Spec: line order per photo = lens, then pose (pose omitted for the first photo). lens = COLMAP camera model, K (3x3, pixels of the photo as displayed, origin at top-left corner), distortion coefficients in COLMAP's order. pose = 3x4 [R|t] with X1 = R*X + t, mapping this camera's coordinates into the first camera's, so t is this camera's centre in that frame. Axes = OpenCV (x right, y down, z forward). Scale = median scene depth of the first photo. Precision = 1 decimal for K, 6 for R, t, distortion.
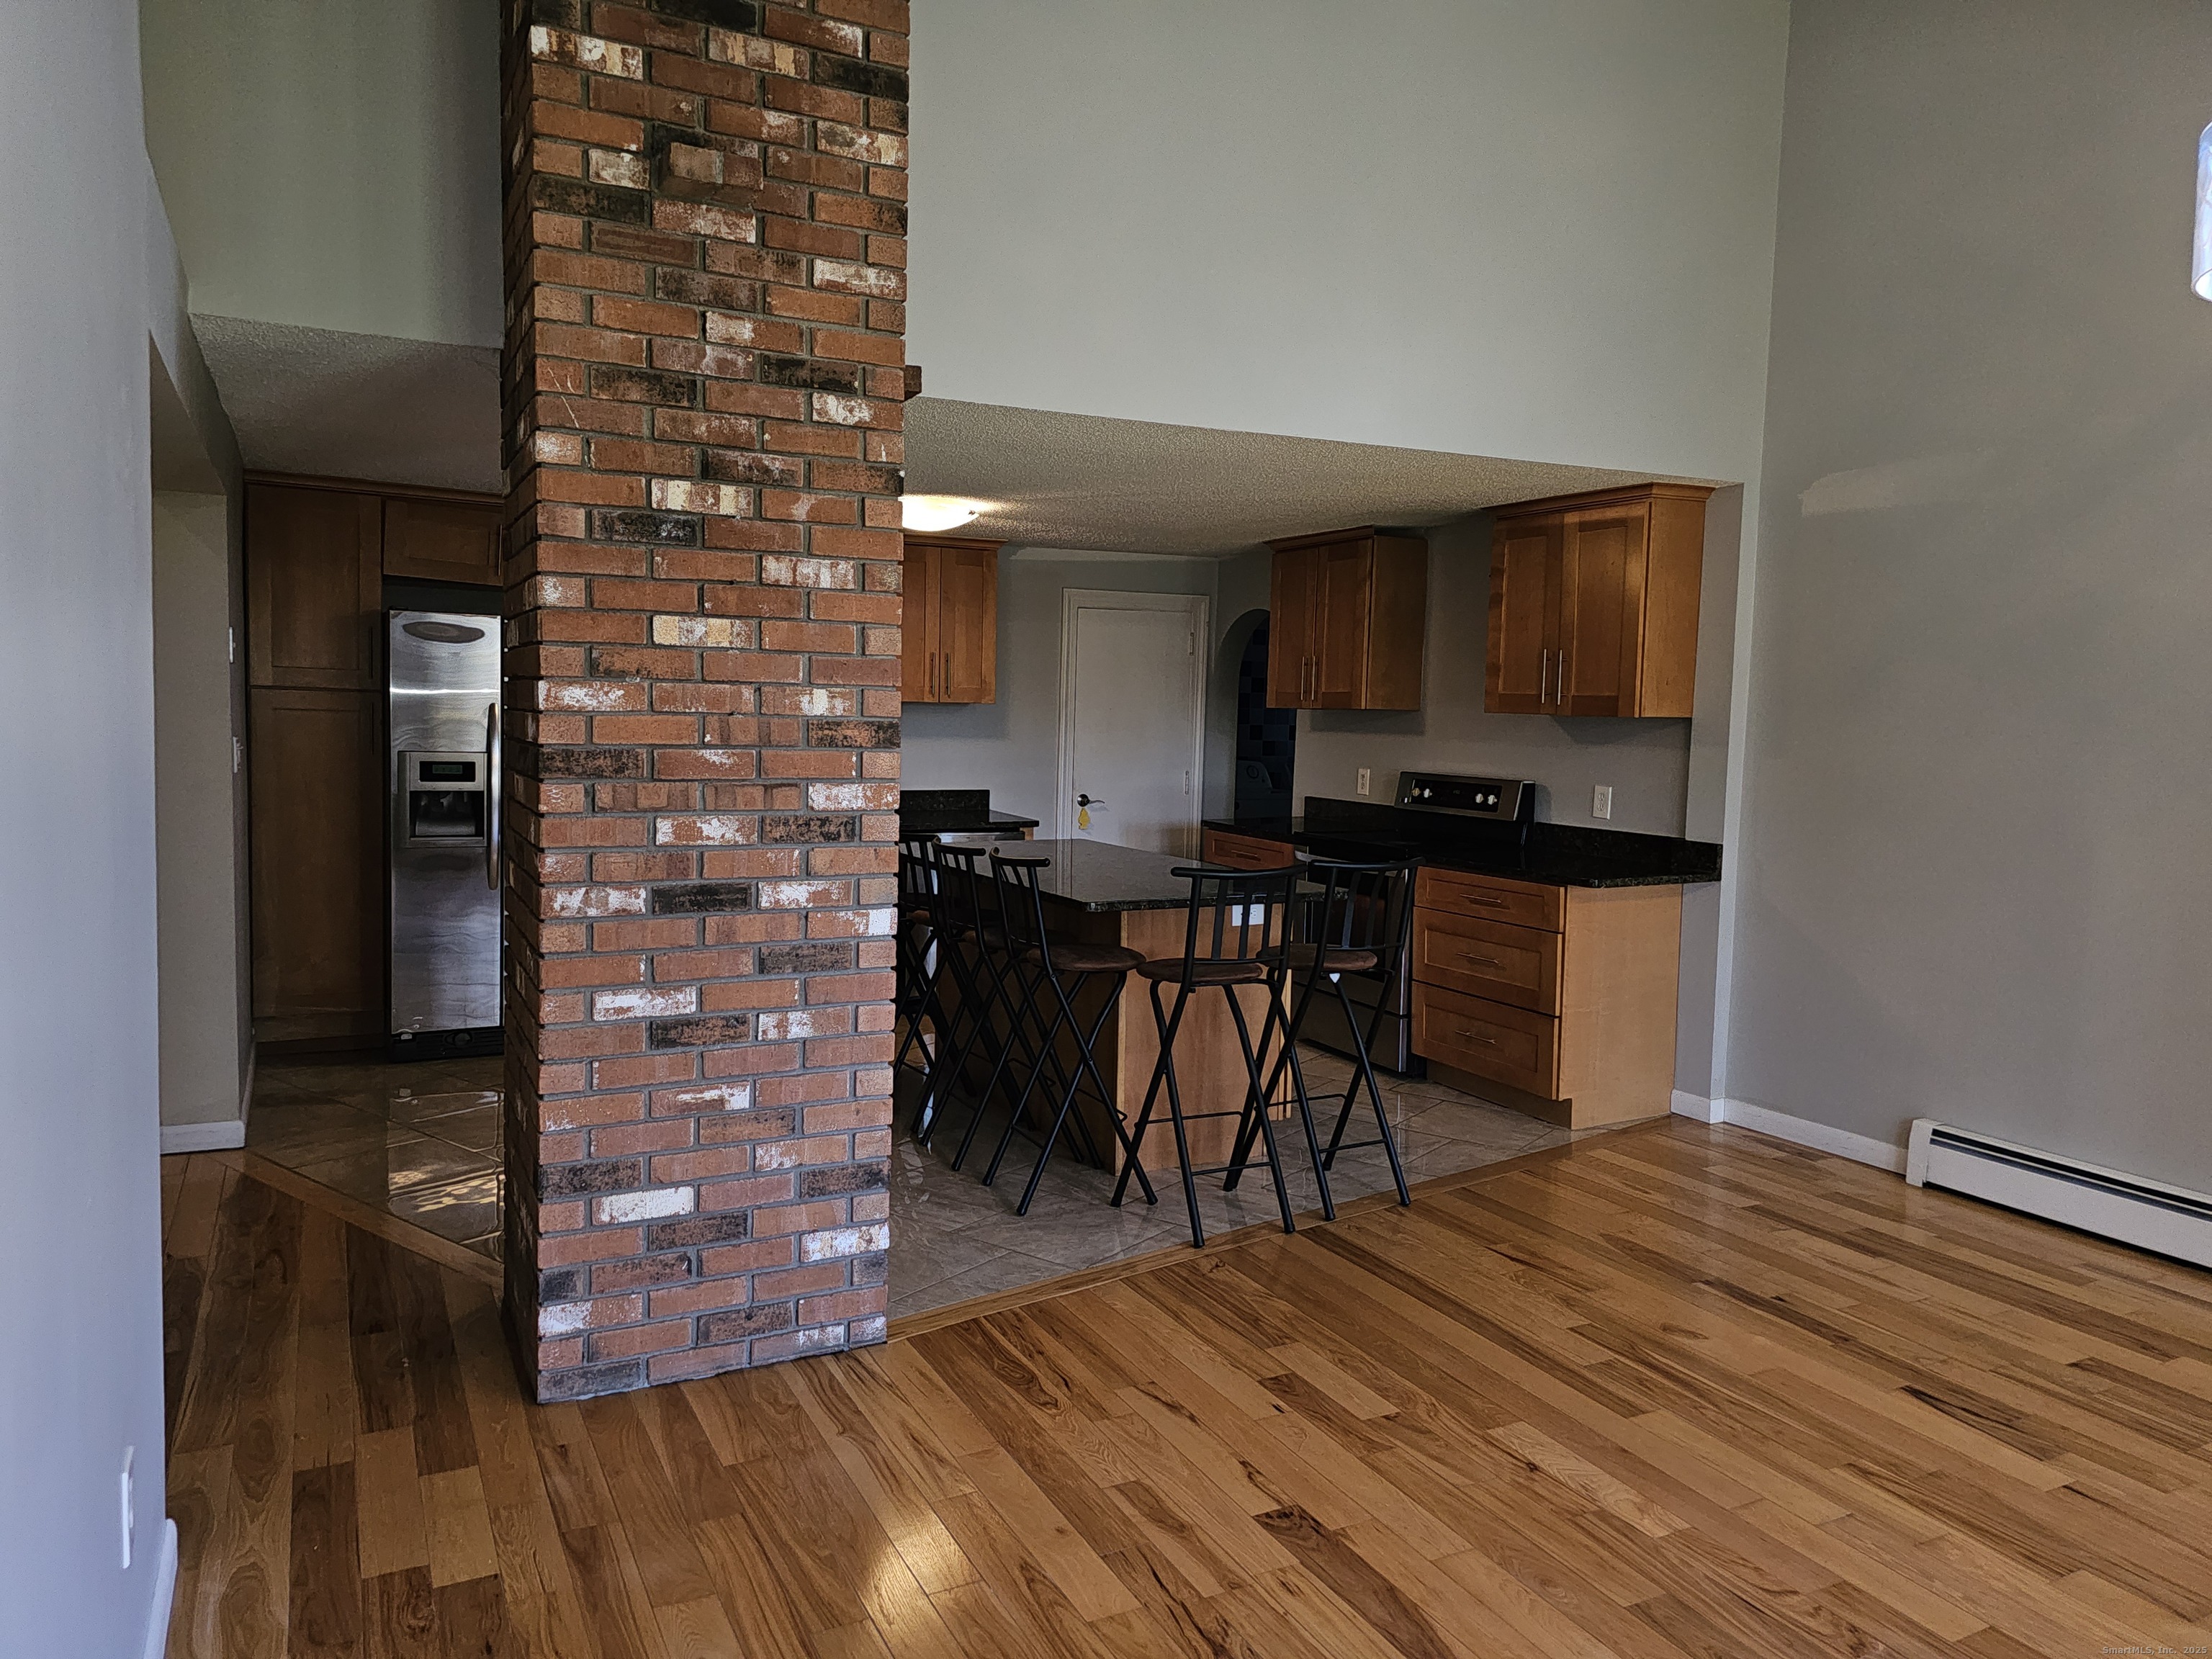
lens RADIAL K [[1489.0, 0, 1098.0], [0, 1489.0, 821.4], [0, 0, 1]] dist [-0.000221, -0.007905]
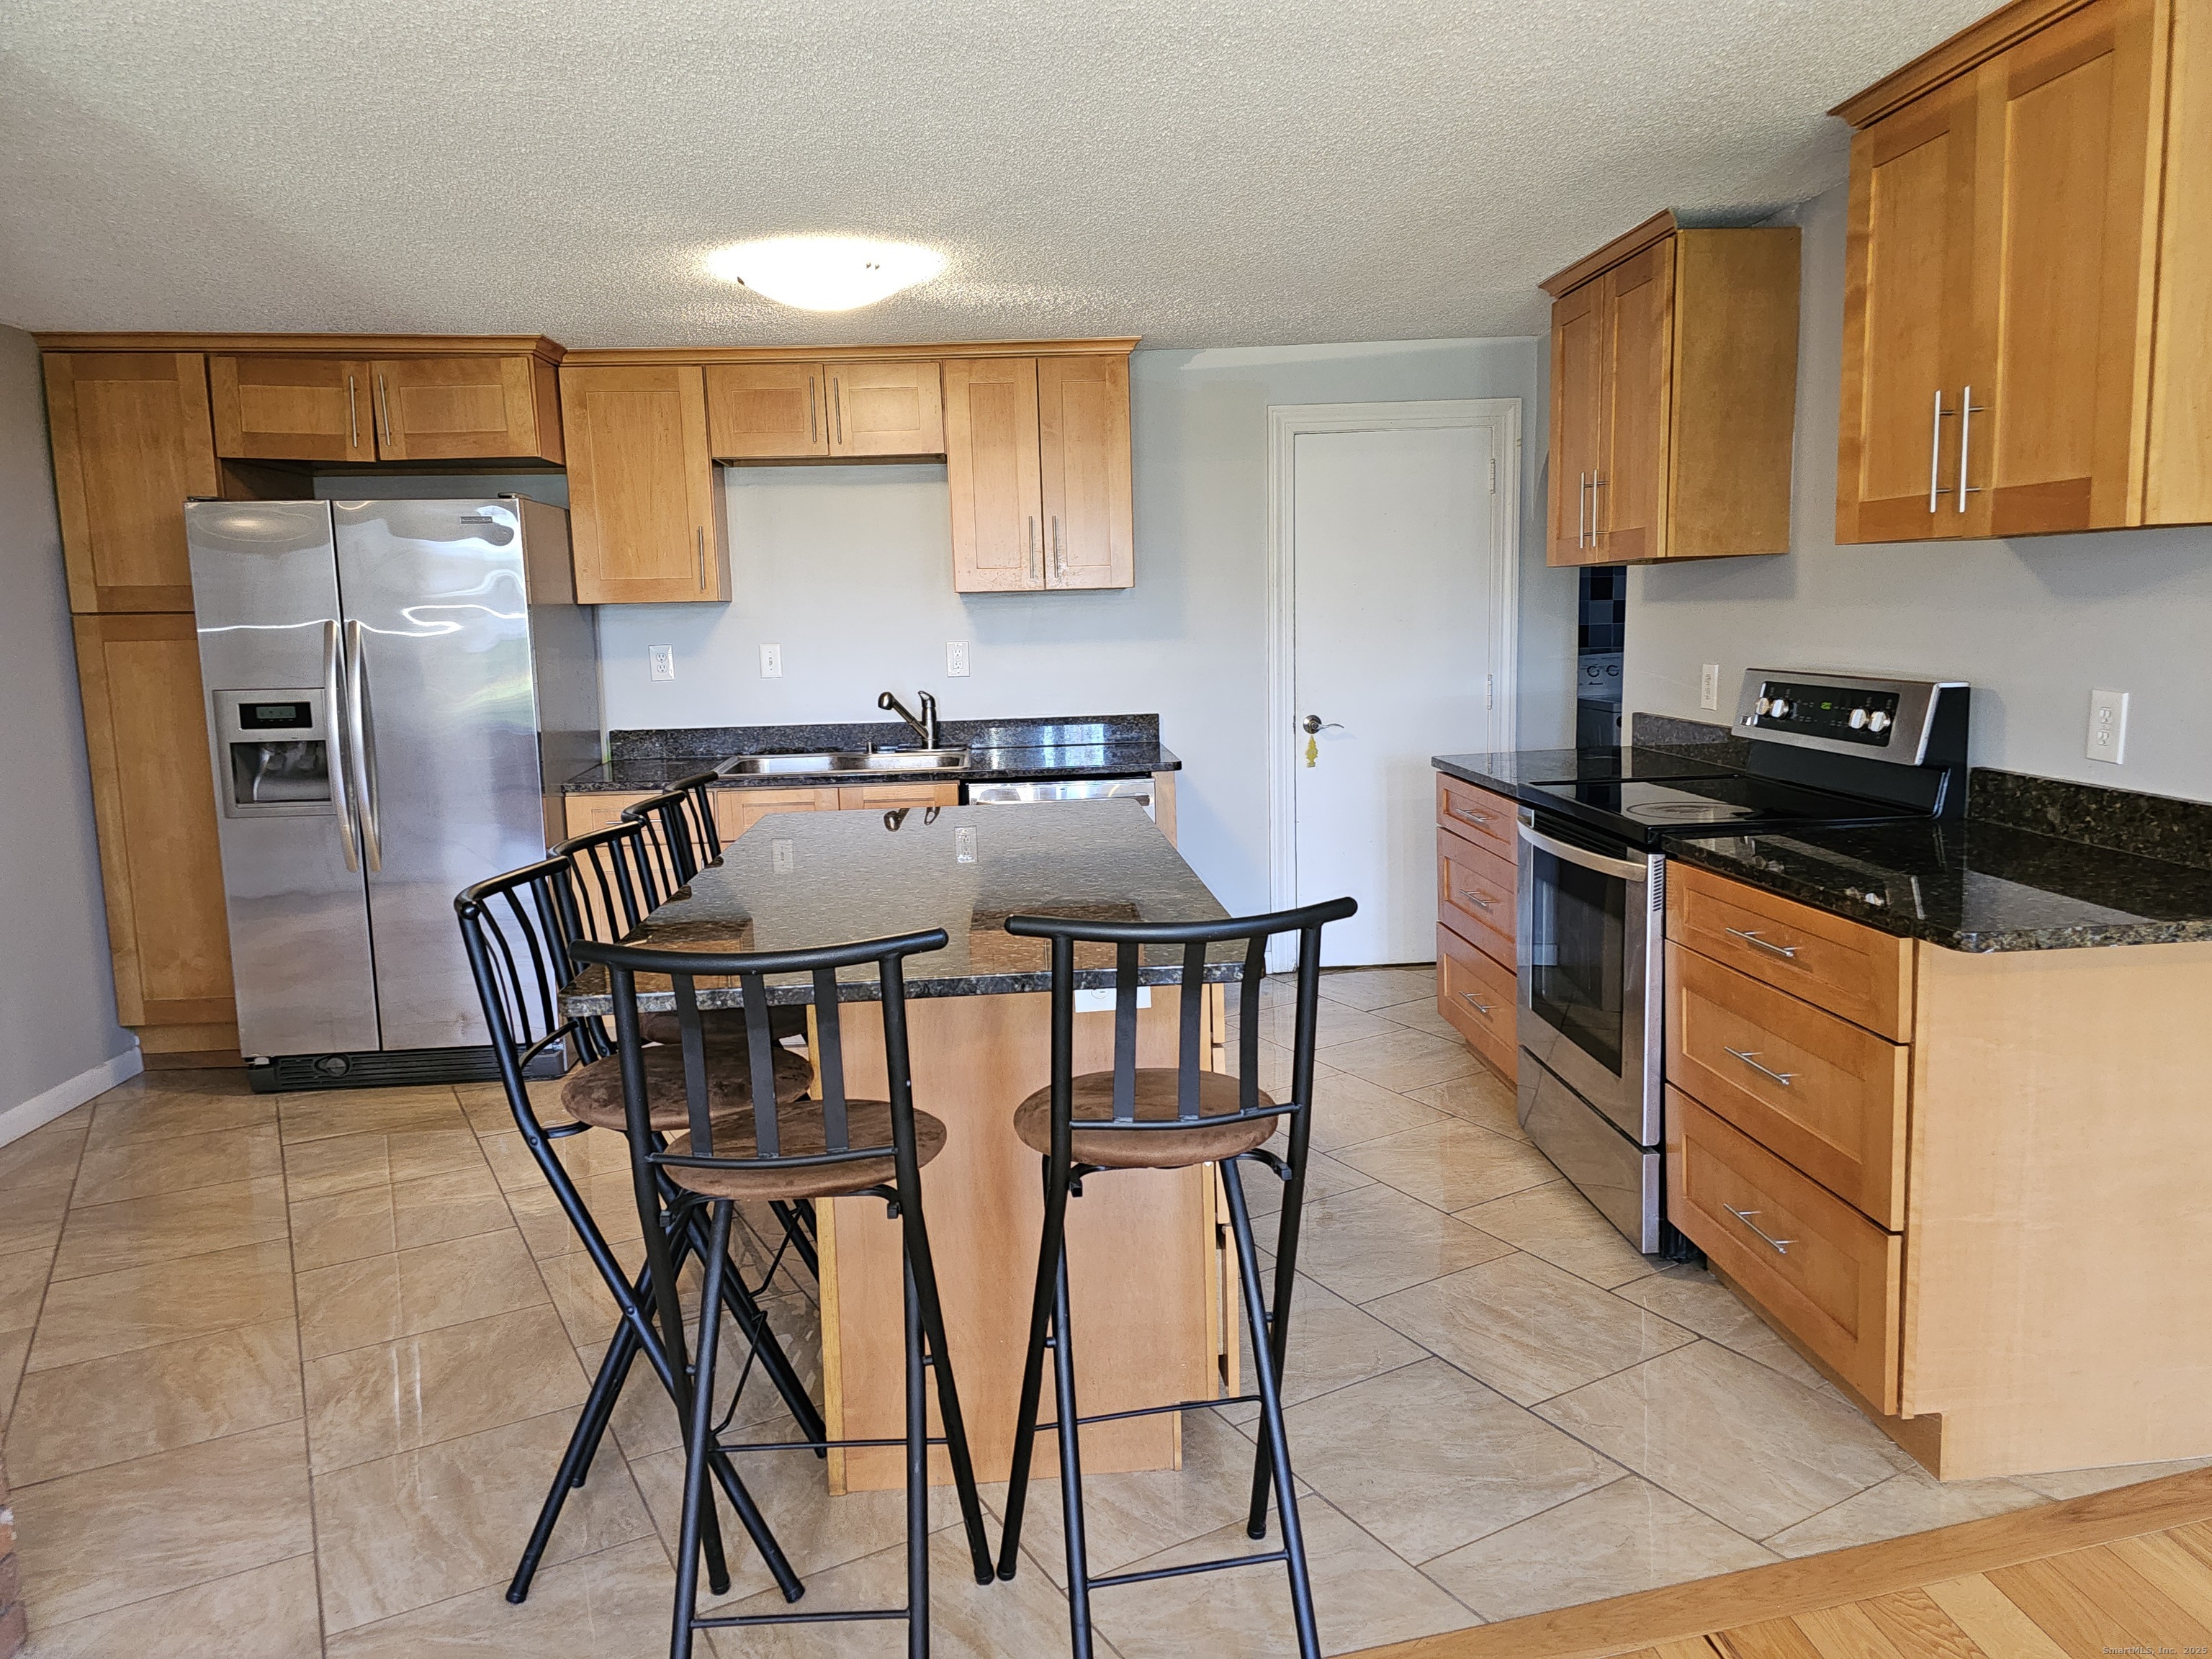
lens RADIAL K [[1489.0, 0, 1113.6], [0, 1489.0, 821.8], [0, 0, 1]] dist [-0.000221, -0.007905]
pose [[0.913131, 0.007467, -0.407597, 0.241756], [0.018737, 0.998007, 0.060258, -0.016275], [0.407235, -0.062660, 0.911172, 0.454467]]
